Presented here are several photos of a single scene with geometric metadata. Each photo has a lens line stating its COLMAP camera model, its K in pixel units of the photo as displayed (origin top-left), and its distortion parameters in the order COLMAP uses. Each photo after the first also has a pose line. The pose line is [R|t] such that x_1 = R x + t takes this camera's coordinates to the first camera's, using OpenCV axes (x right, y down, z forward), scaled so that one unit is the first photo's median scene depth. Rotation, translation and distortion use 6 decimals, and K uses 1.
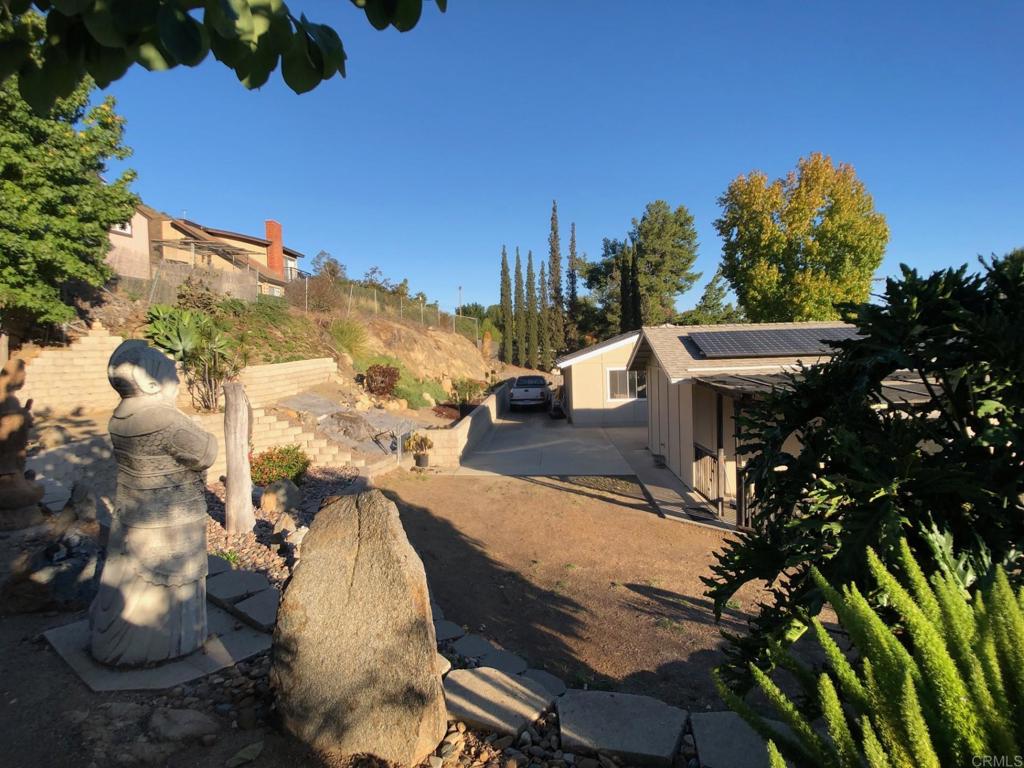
lens RADIAL K [[568.9, 0, 516.6], [0, 568.9, 371.8], [0, 0, 1]] dist [-0.027815, 0.000349]
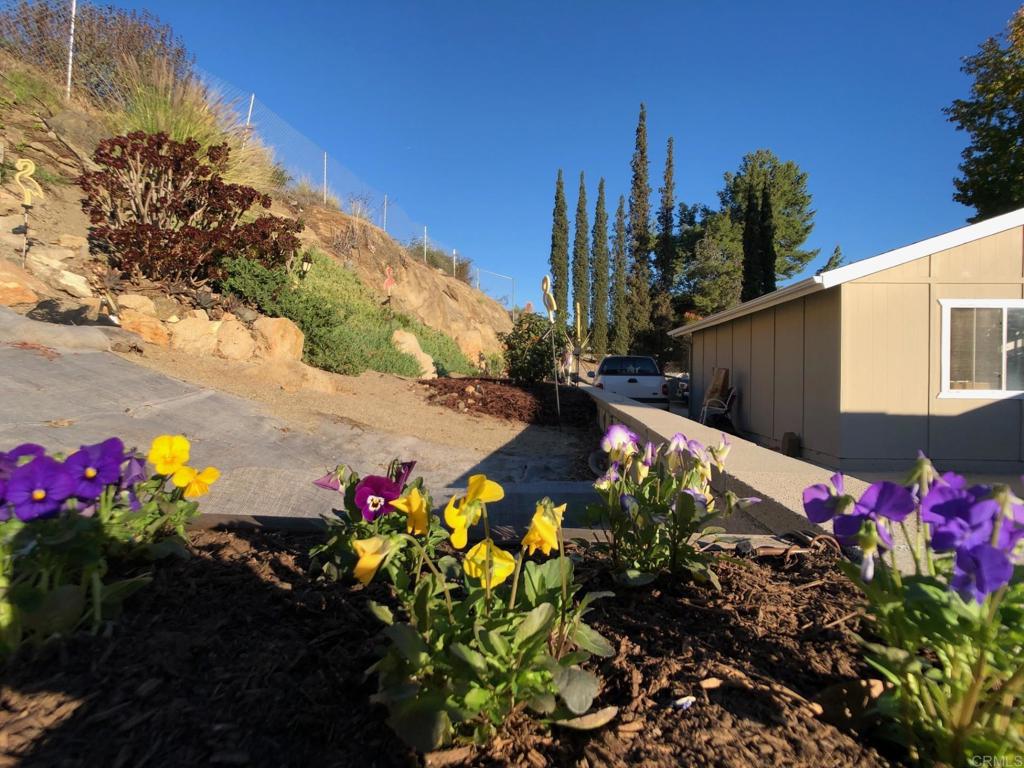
lens RADIAL K [[568.9, 0, 516.6], [0, 568.9, 371.8], [0, 0, 1]] dist [-0.027815, 0.000349]
pose [[0.998779, 0.045274, -0.019761, -0.049226], [-0.045998, 0.998224, -0.037864, 0.033753], [0.018012, 0.038726, 0.999087, 0.367282]]
